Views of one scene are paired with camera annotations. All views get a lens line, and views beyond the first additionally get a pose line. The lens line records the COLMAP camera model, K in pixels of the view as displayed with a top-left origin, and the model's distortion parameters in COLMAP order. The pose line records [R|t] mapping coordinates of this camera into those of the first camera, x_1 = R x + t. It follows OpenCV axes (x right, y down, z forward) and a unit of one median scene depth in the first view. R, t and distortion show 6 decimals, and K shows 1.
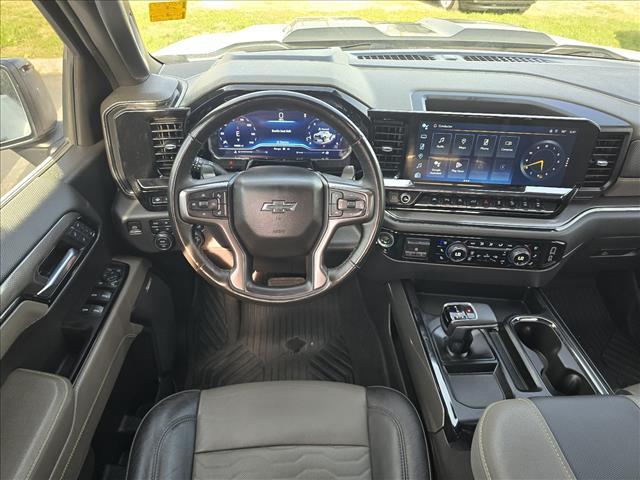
lens RADIAL K [[430.4, 0, 317.9], [0, 430.4, 234.3], [0, 0, 1]] dist [0.055724, -0.065297]
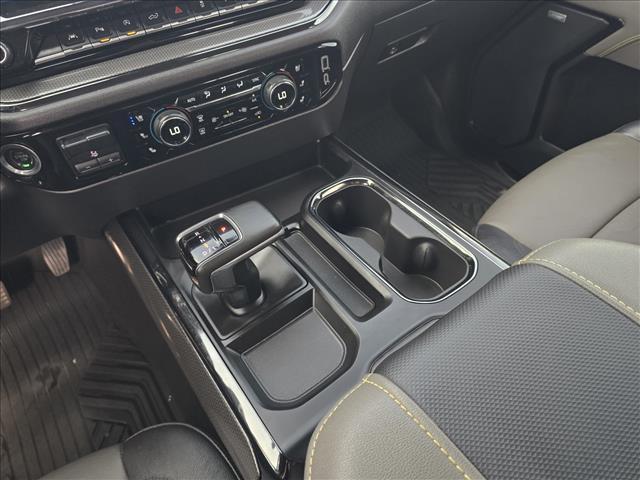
lens RADIAL K [[430.4, 0, 317.9], [0, 430.4, 234.3], [0, 0, 1]] dist [0.055724, -0.065297]
pose [[0.836110, -0.451345, 0.311783, 0.253030], [0.377712, 0.885847, 0.269460, 0.081054], [-0.397812, -0.107534, 0.911143, 0.458082]]
